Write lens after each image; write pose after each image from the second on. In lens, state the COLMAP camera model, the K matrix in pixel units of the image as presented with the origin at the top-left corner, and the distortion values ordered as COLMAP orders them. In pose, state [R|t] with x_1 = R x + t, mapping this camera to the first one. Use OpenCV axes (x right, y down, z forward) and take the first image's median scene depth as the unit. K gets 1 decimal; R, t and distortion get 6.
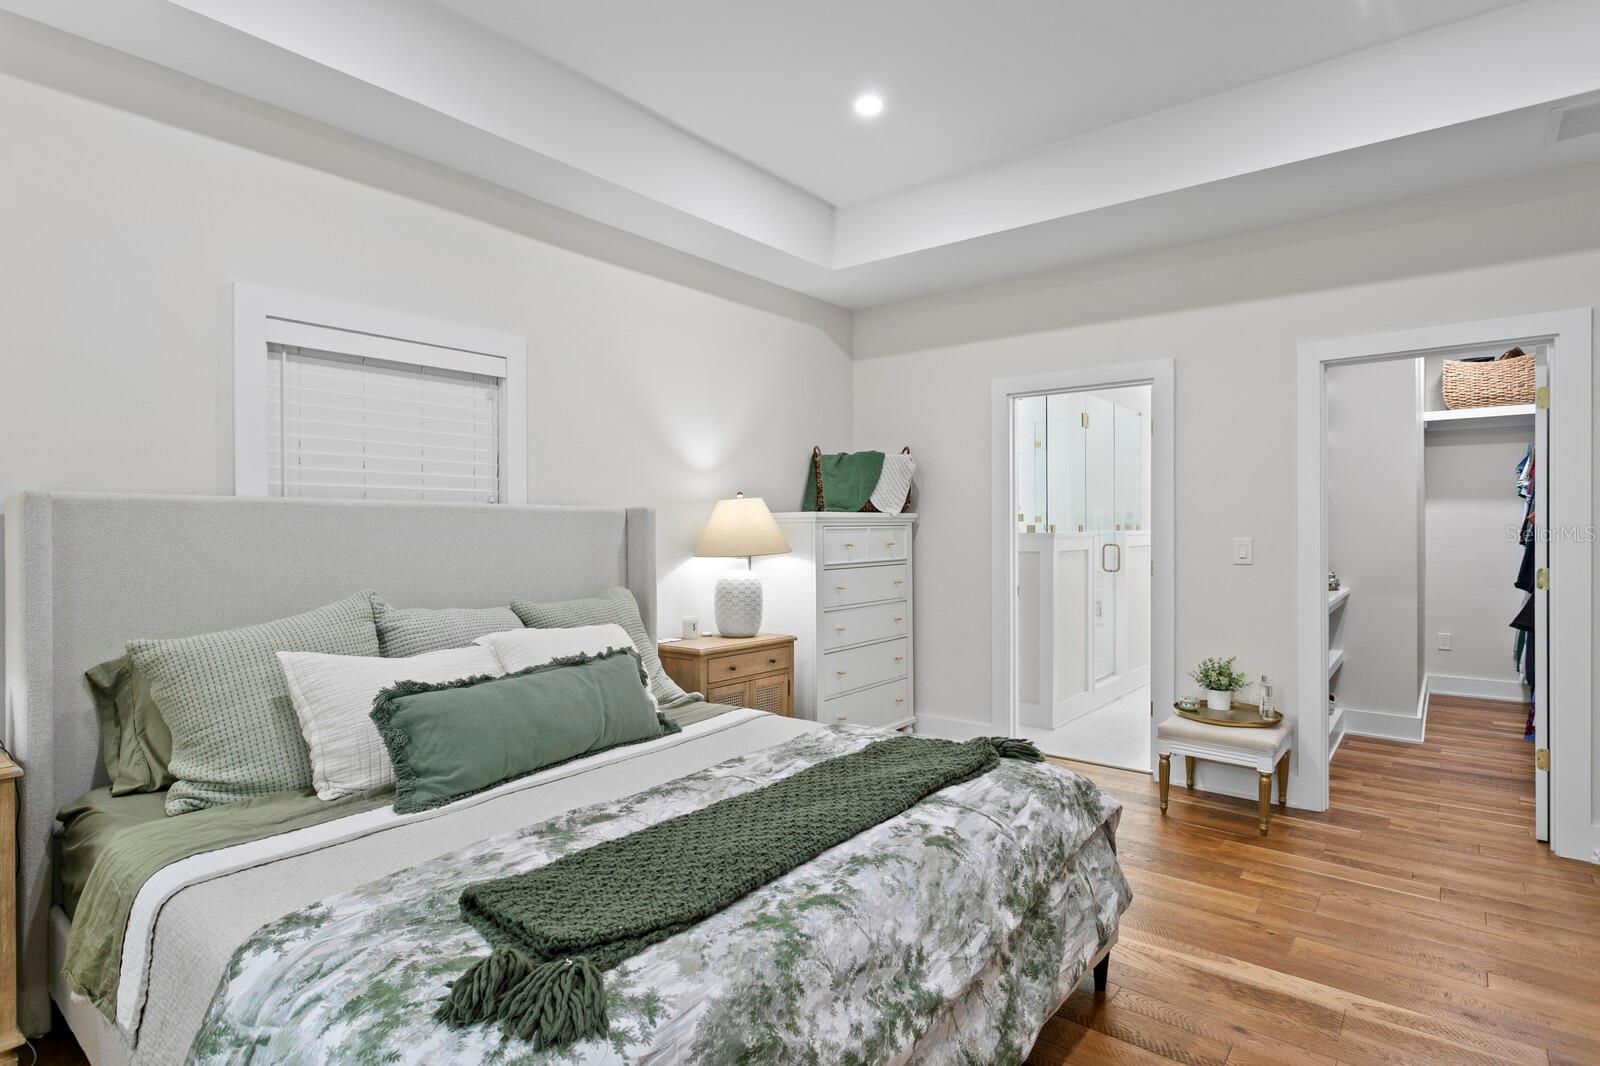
lens RADIAL K [[817.2, 0, 798.3], [0, 817.2, 530.4], [0, 0, 1]] dist [0.005342, 0.000183]
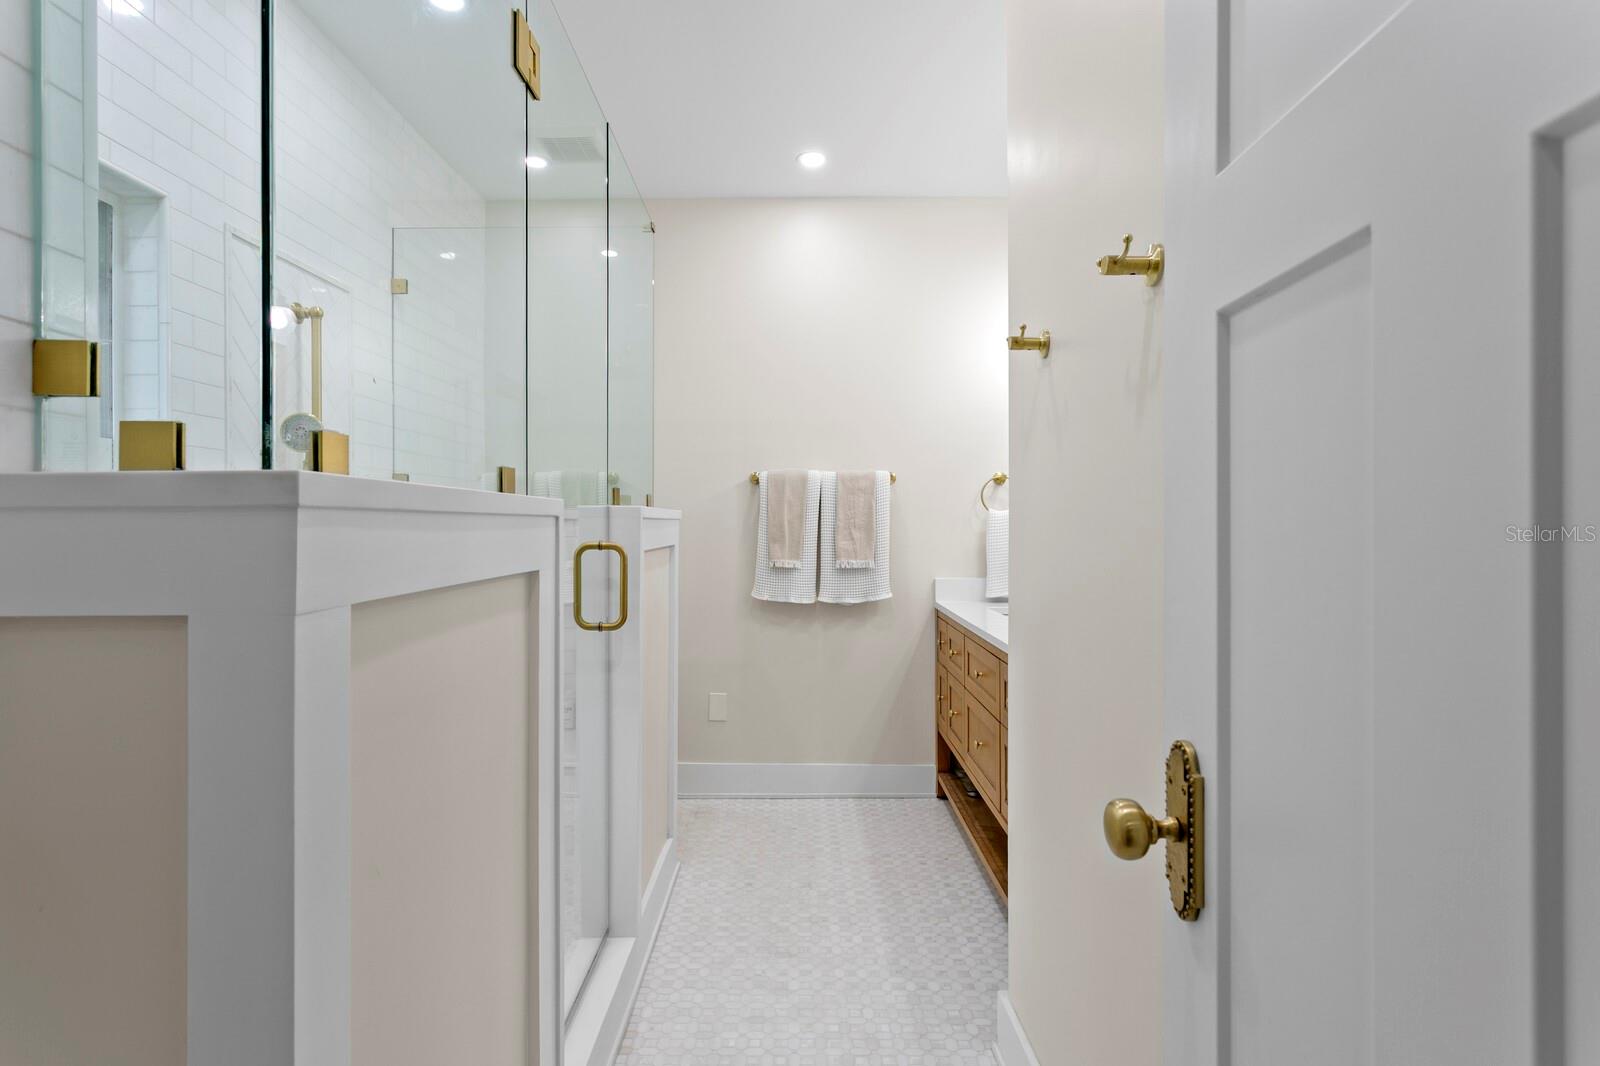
lens RADIAL K [[787.7, 0, 800.8], [0, 787.7, 529.8], [0, 0, 1]] dist [-0.000723, 0.000368]
pose [[0.770914, -0.002081, 0.636935, 0.265819], [0.003716, 0.999992, -0.001231, 0.012507], [-0.636928, 0.003316, 0.770916, 0.769477]]
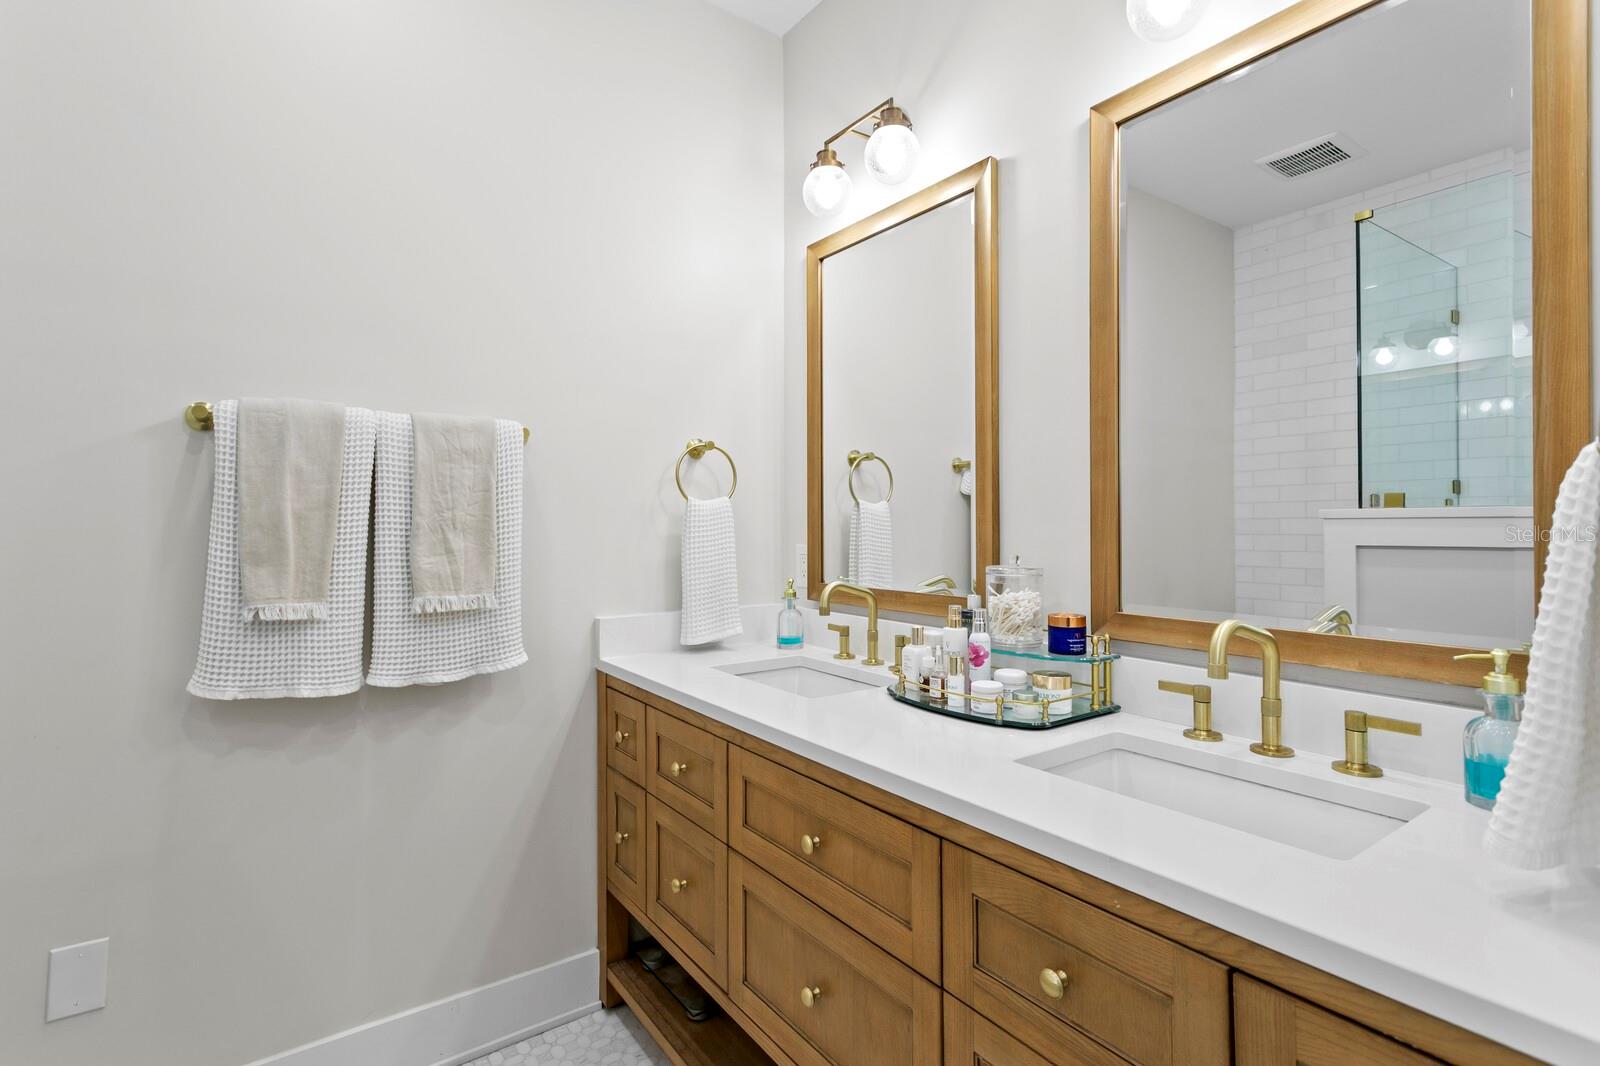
lens RADIAL K [[762.4, 0, 789.5], [0, 762.4, 517.3], [0, 0, 1]] dist [-0.002564, 0.000845]
pose [[0.284802, 0.012677, 0.958503, 0.366380], [0.006403, 0.999865, -0.015126, 0.011674], [-0.958565, 0.010446, 0.284682, 0.903909]]
